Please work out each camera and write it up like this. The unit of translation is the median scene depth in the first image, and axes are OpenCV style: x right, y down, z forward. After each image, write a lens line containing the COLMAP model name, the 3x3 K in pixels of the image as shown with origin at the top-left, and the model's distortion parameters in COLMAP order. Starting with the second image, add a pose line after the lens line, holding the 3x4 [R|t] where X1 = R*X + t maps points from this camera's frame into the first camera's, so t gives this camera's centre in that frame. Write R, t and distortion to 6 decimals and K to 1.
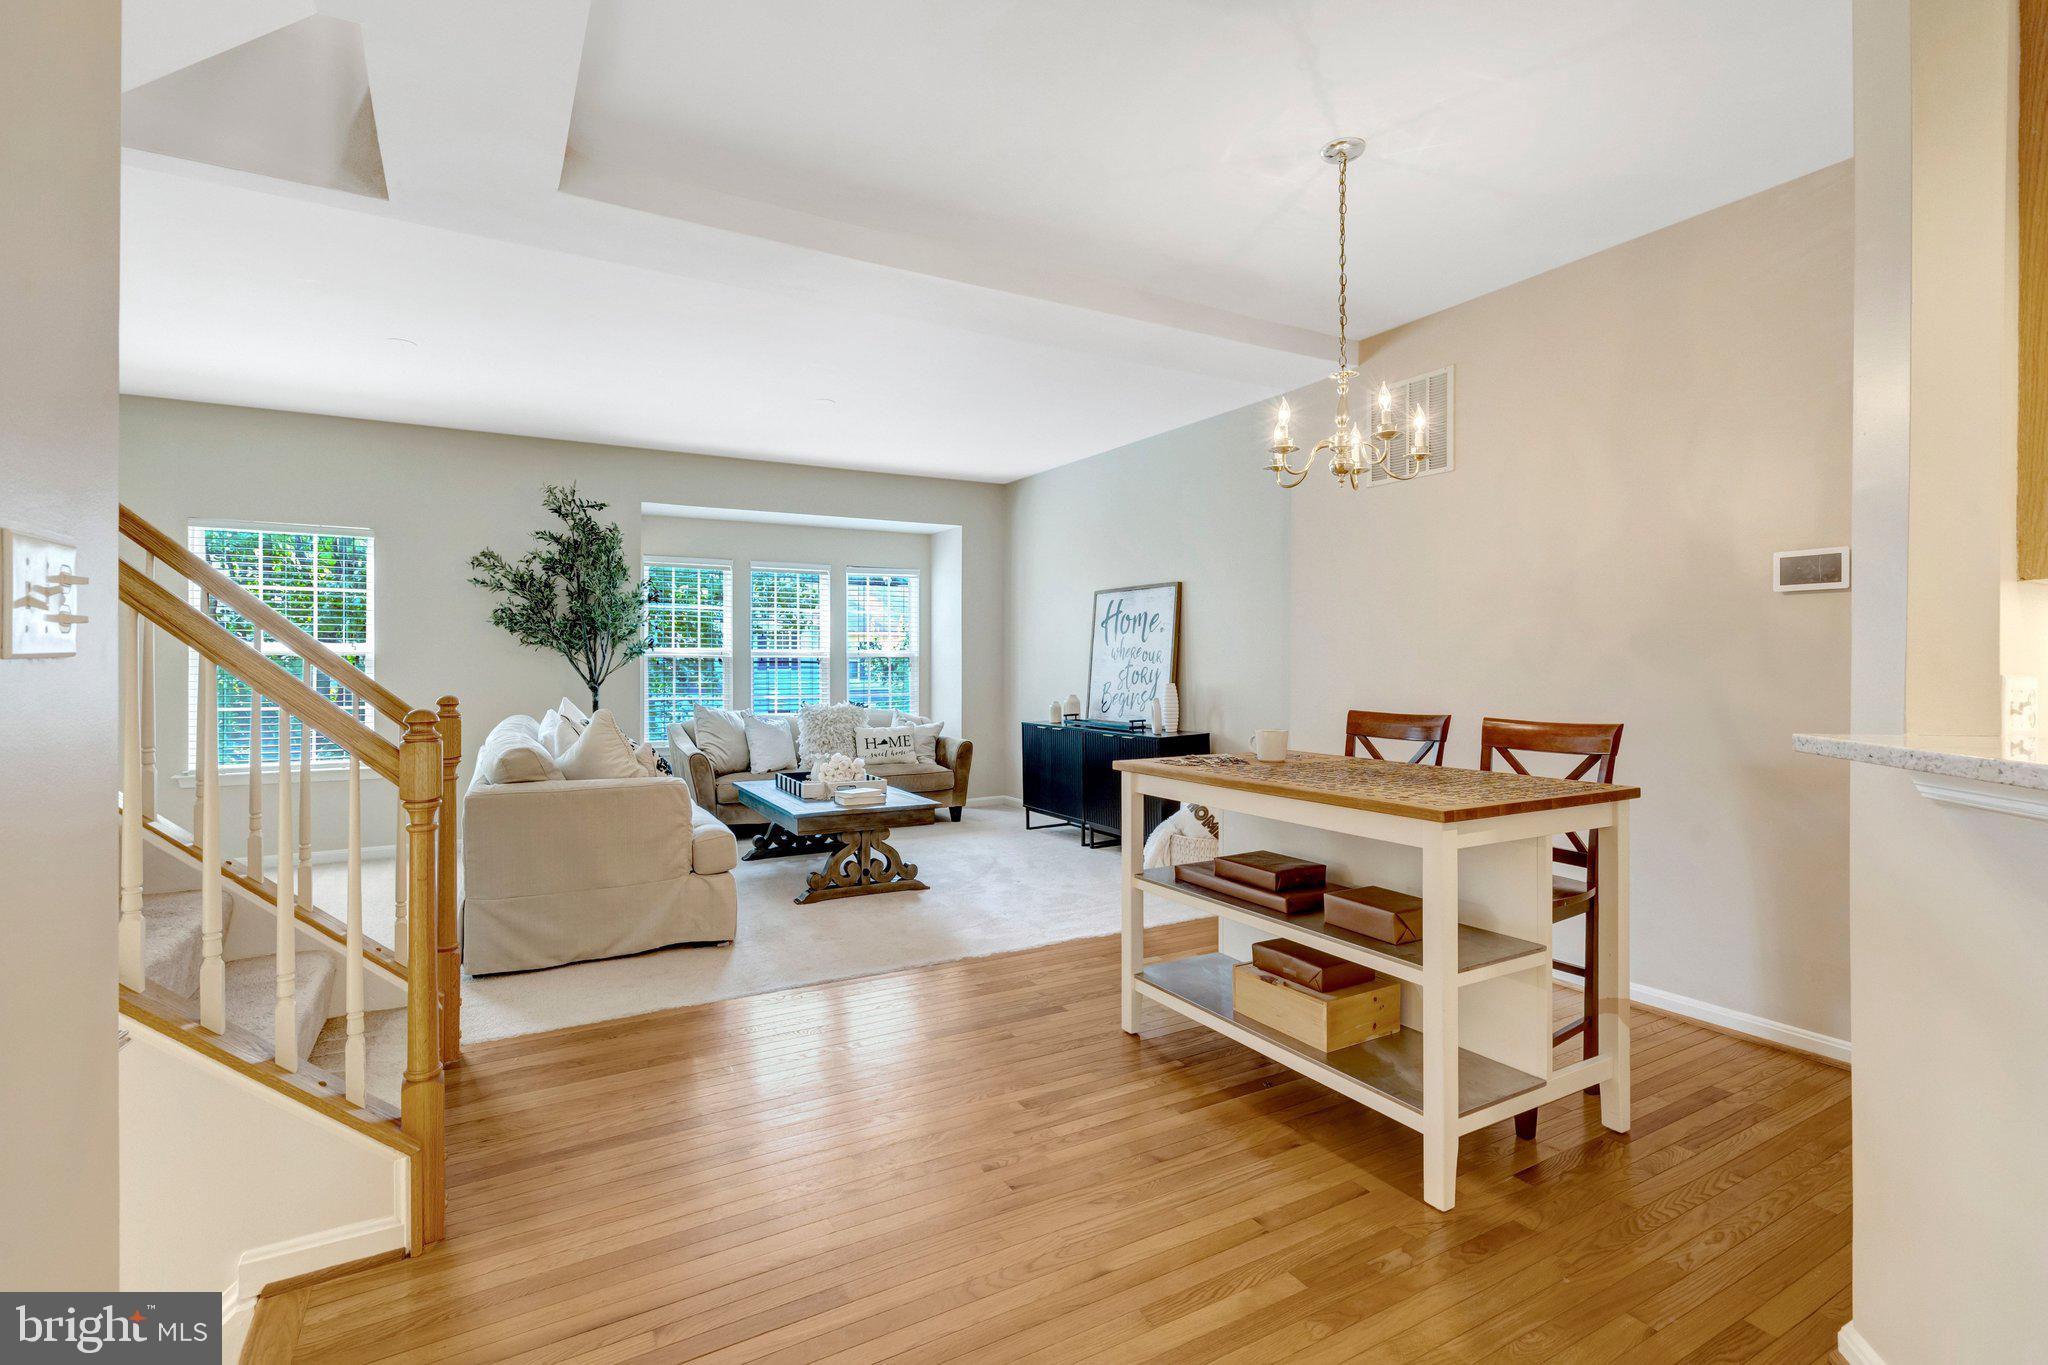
lens RADIAL K [[948.4, 0, 1024.0], [0, 948.4, 682.5], [0, 0, 1]] dist [-0.002542, 0.000016]
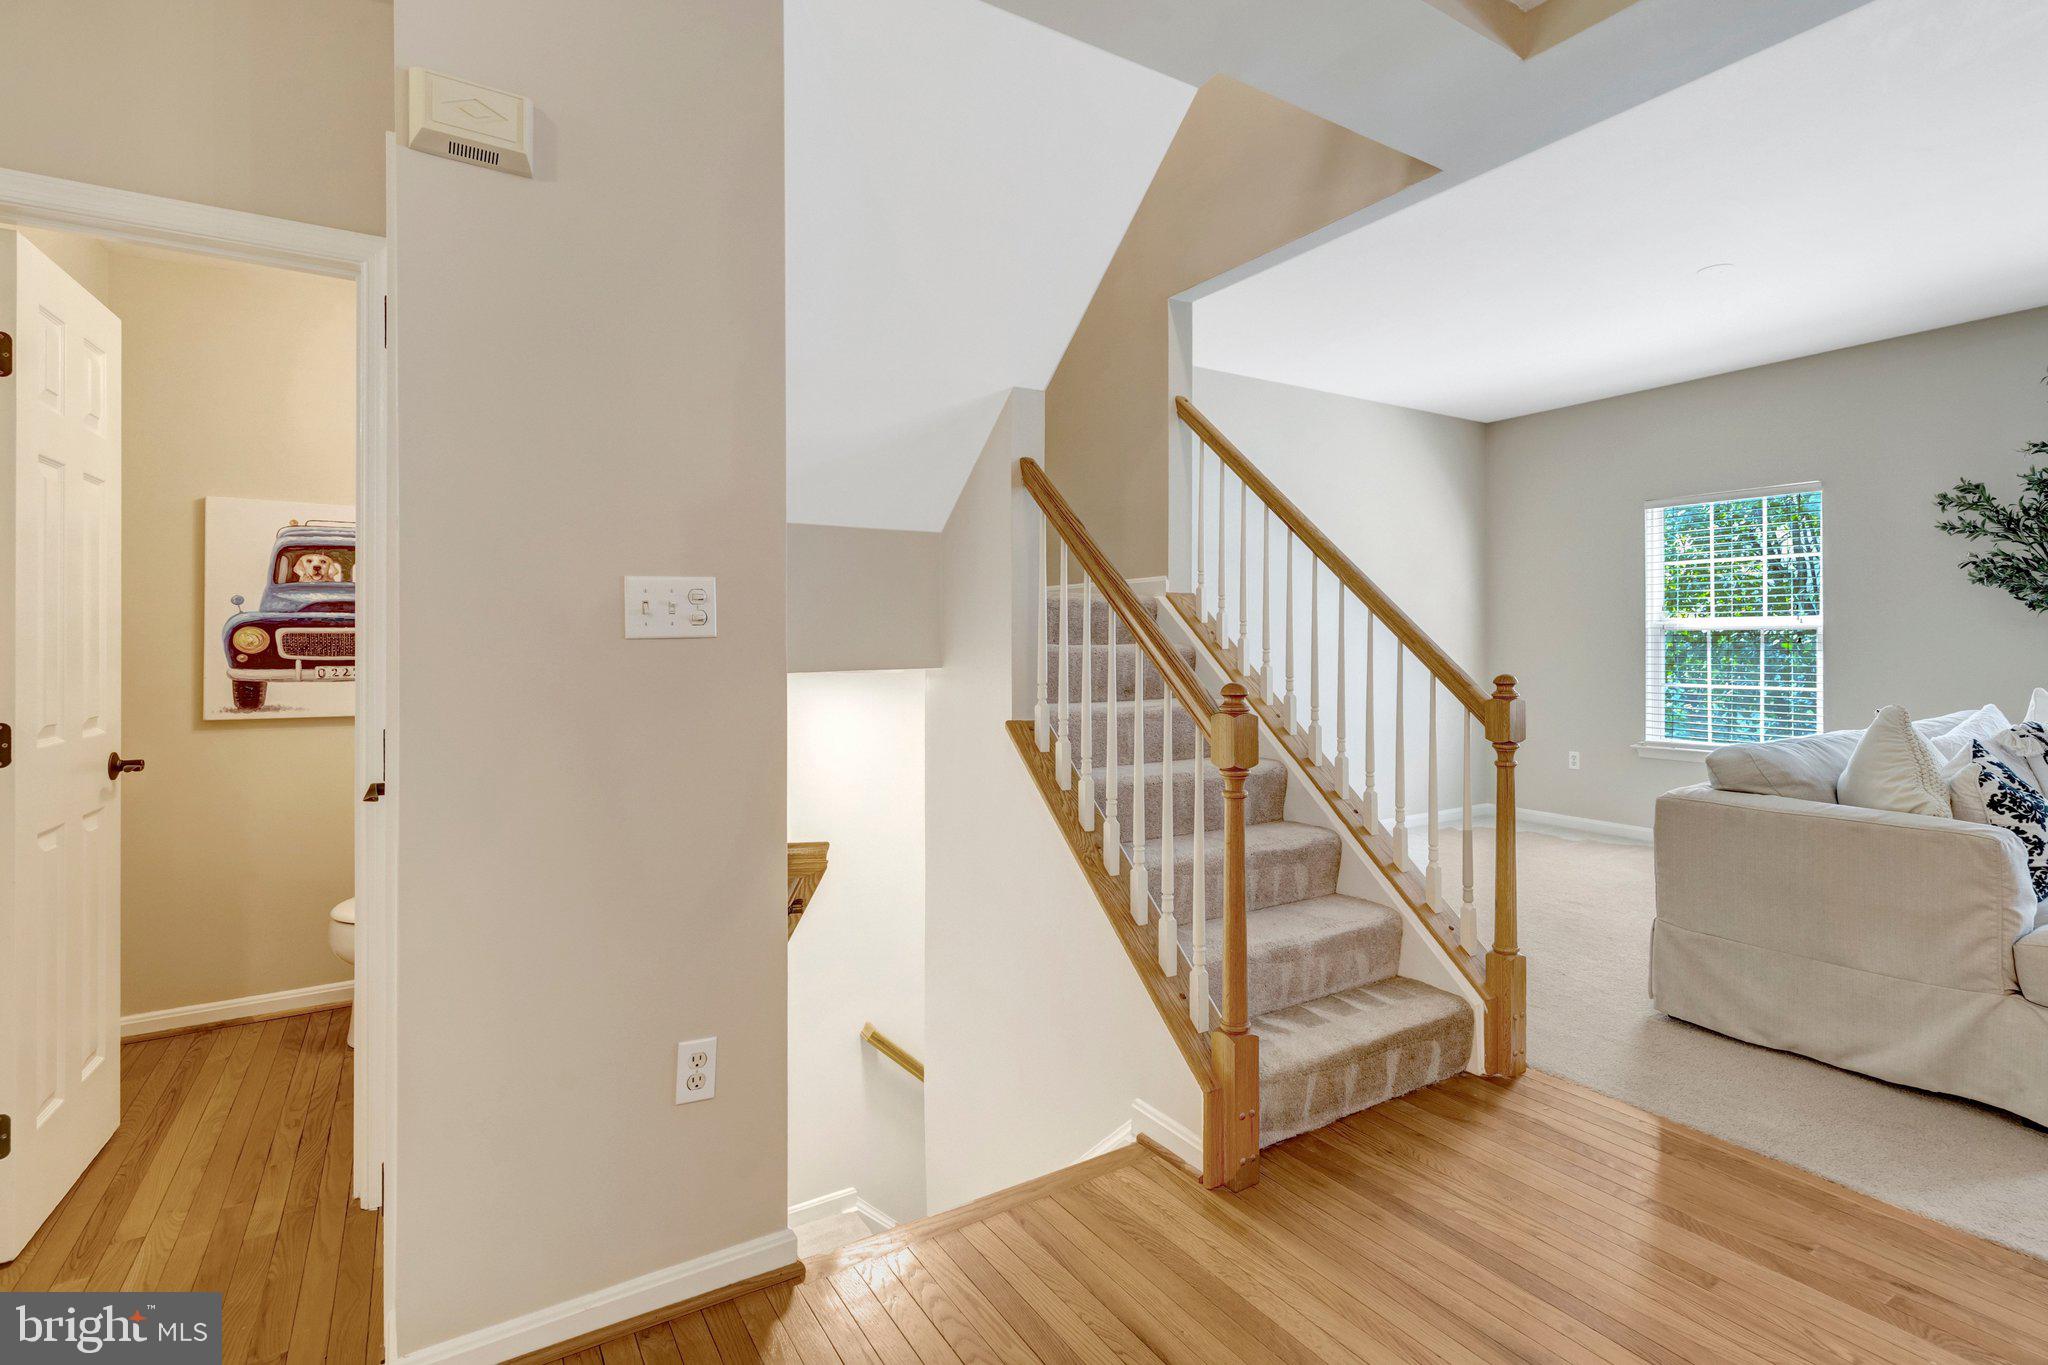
lens RADIAL K [[970.8, 0, 1023.7], [0, 970.8, 659.5], [0, 0, 1]] dist [-0.000249, 0.005591]
pose [[0.037018, 0.010106, -0.999264, 0.238723], [-0.007802, 0.999921, 0.009824, -0.007252], [0.999284, 0.007433, 0.037093, 0.383009]]
